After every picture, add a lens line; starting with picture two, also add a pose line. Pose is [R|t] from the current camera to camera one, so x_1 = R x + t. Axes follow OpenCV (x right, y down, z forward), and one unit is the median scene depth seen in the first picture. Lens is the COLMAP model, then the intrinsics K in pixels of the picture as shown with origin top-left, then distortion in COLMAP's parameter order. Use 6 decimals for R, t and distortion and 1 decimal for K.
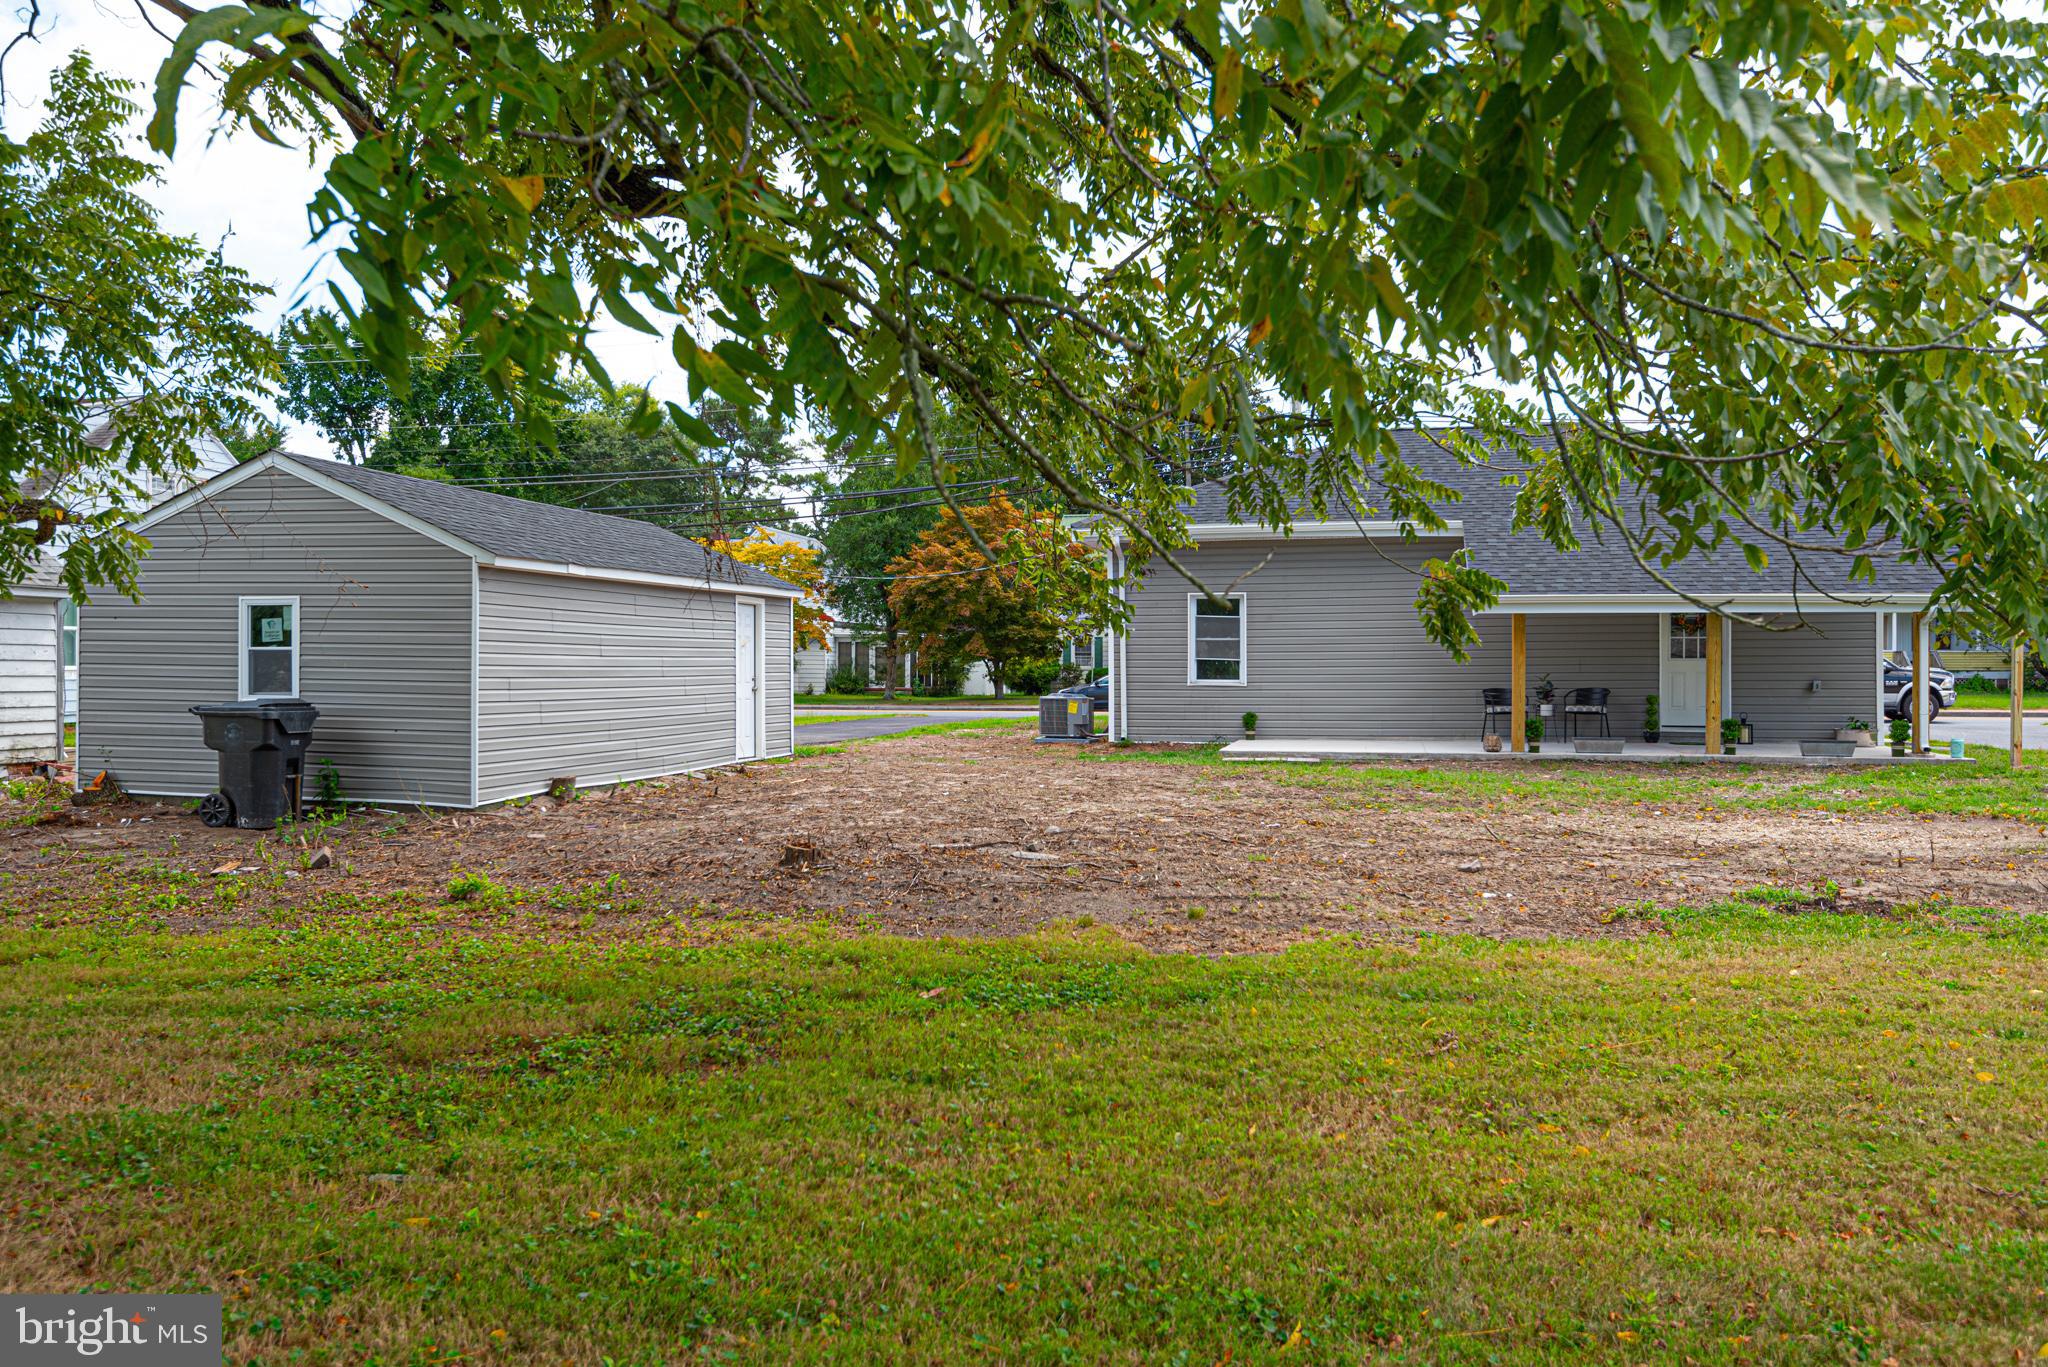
lens RADIAL K [[1481.6, 0, 1026.5], [0, 1481.6, 685.0], [0, 0, 1]] dist [-0.010745, 0.004368]
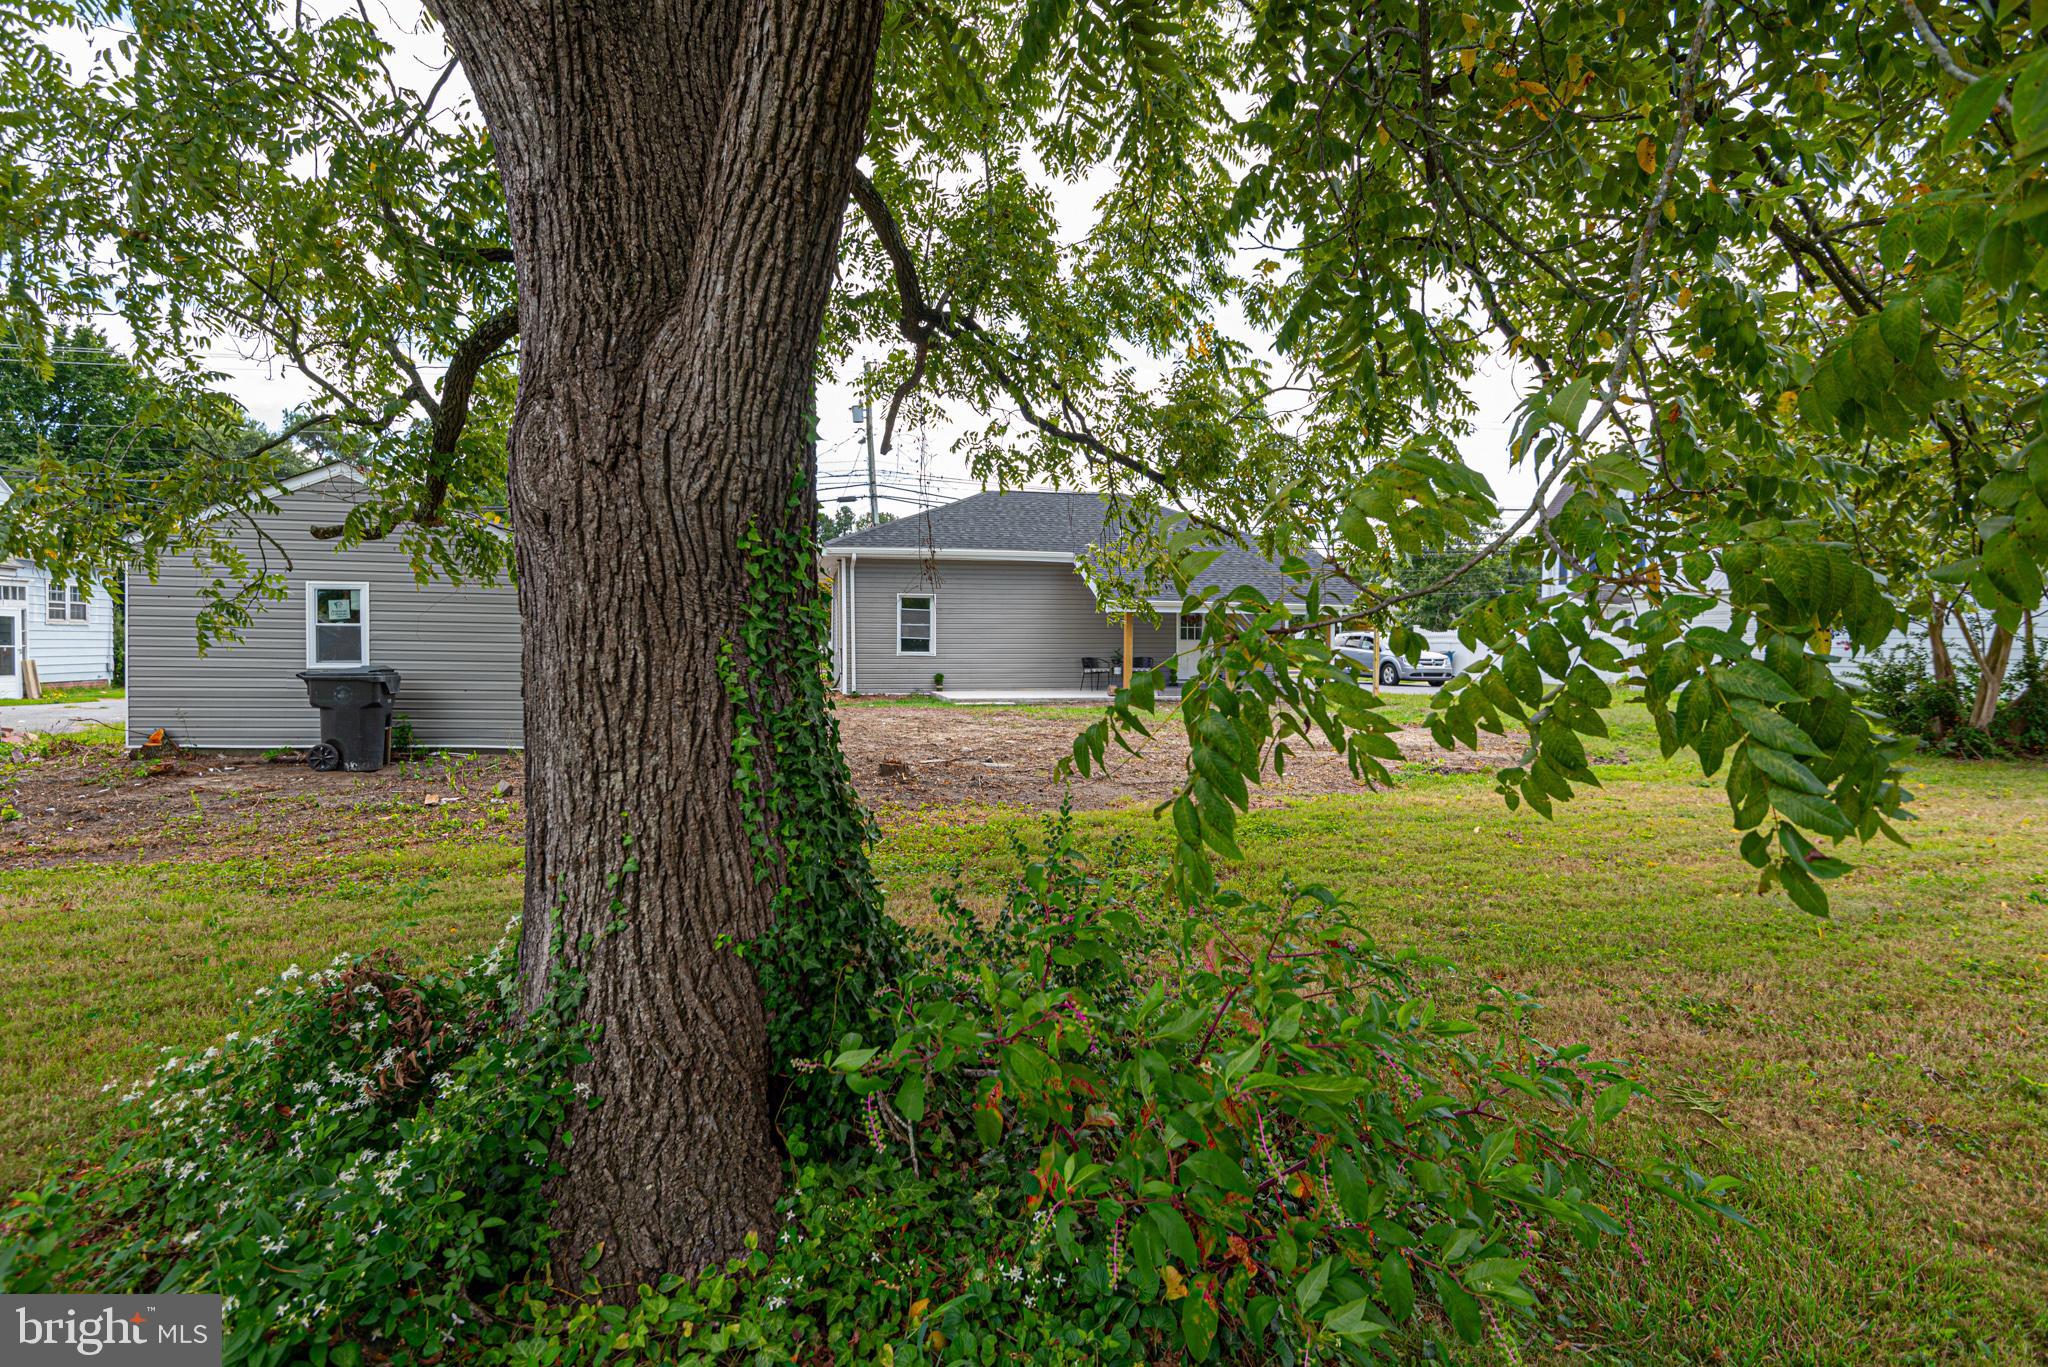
lens RADIAL K [[1058.9, 0, 1026.6], [0, 1058.9, 672.6], [0, 0, 1]] dist [0.001261, 0.000033]
pose [[0.907862, -0.006499, 0.419218, -0.357346], [-0.000264, 0.999871, 0.016072, 0.000619], [-0.419269, -0.014701, 0.907743, -0.030681]]
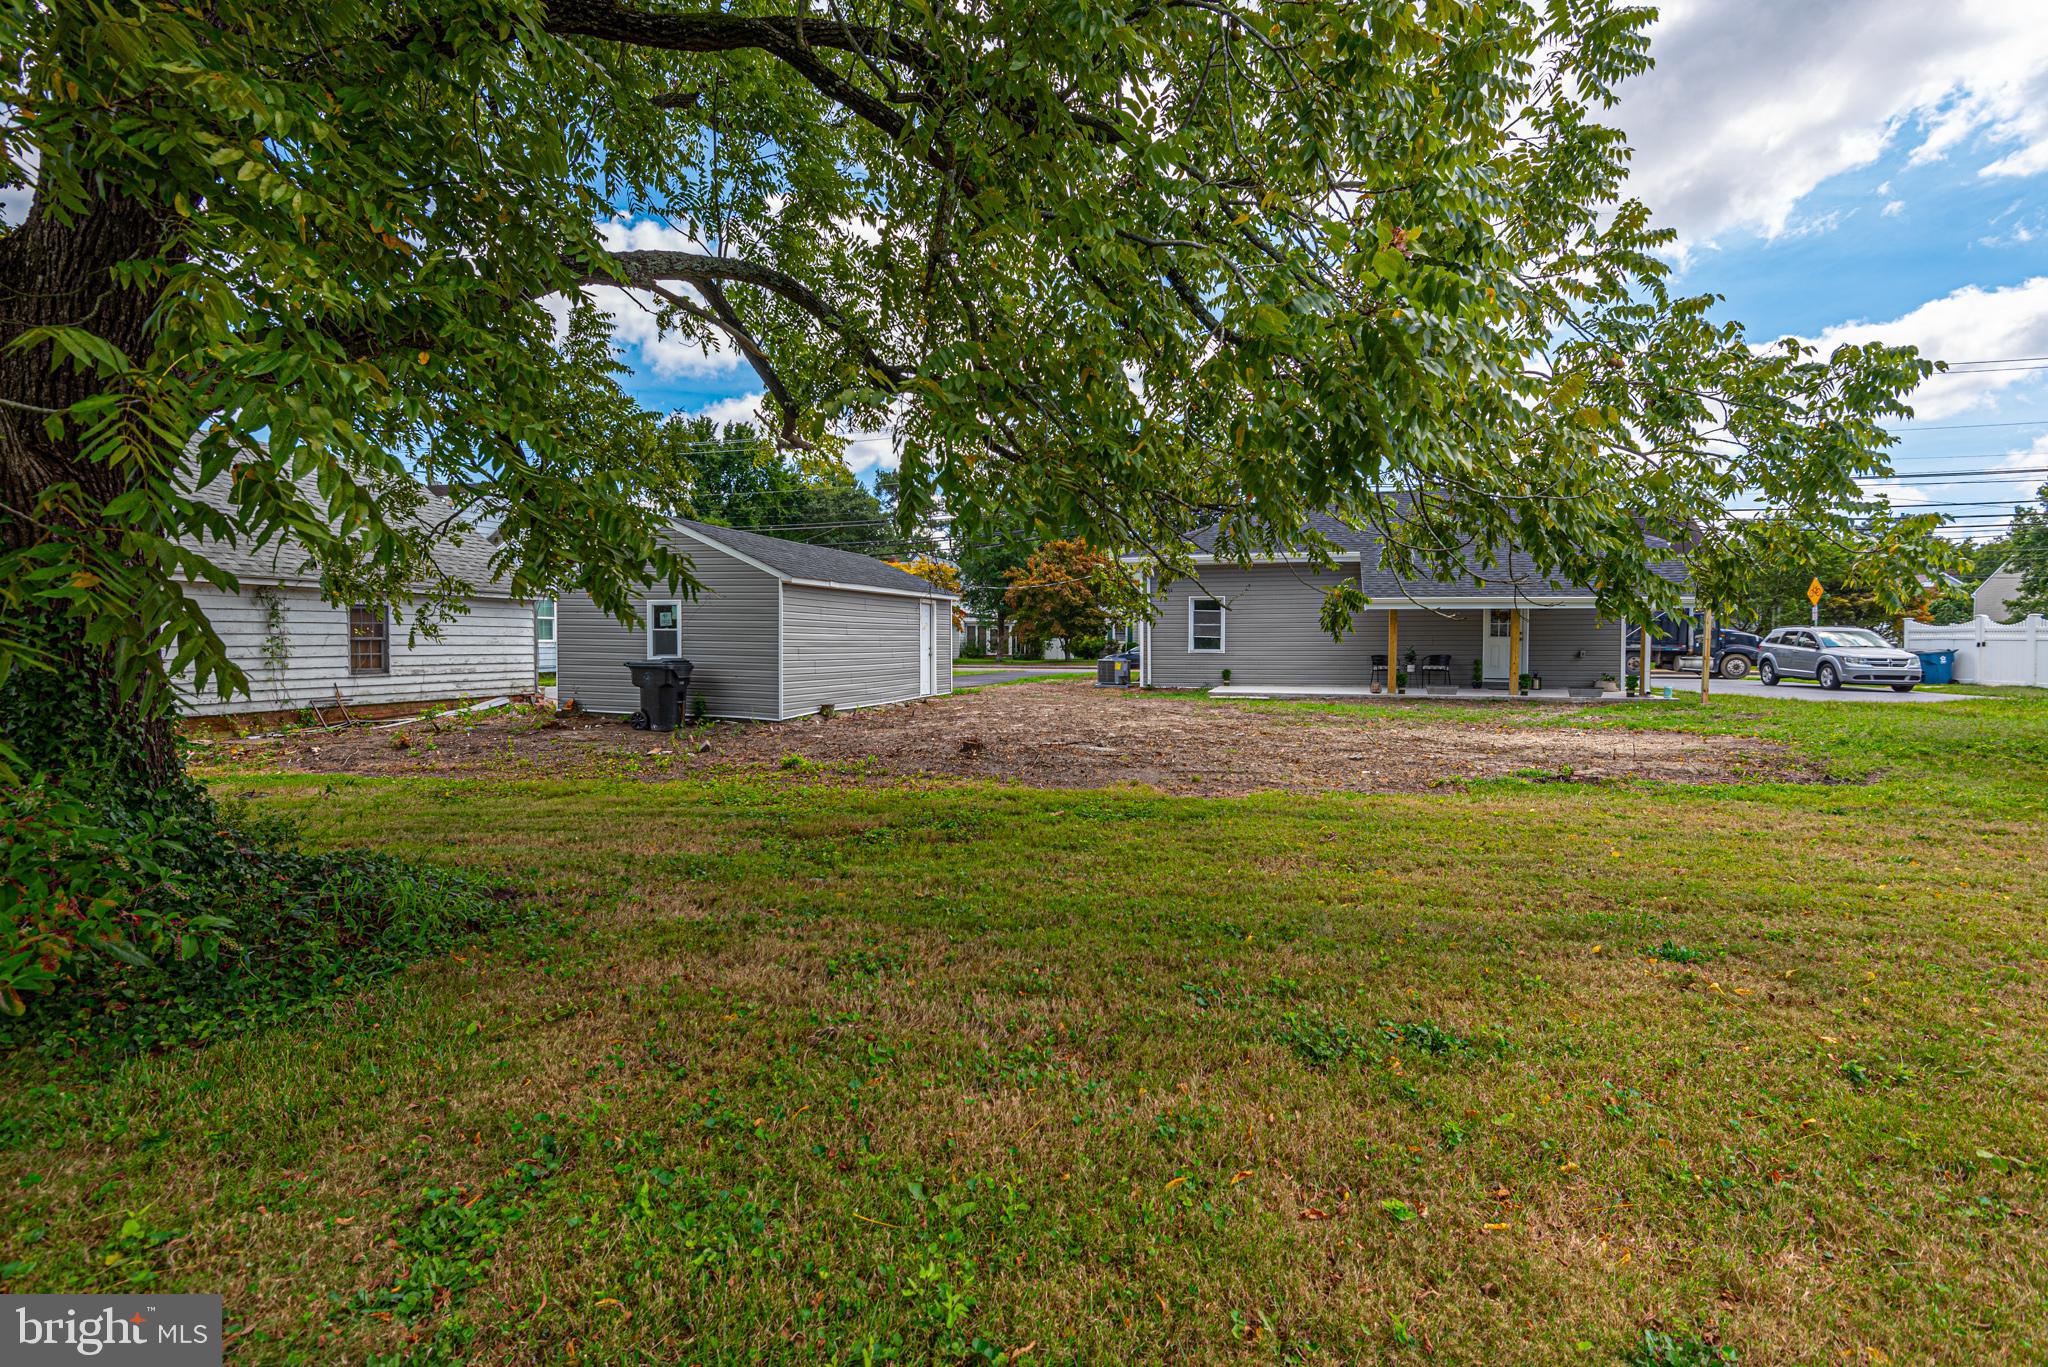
lens RADIAL K [[943.3, 0, 1027.4], [0, 943.3, 675.5], [0, 0, 1]] dist [0.004091, -0.000093]
pose [[0.998347, 0.003796, -0.057341, -0.016230], [-0.002461, 0.999725, 0.023327, 0.002400], [0.057414, -0.023148, 0.998082, -0.096227]]
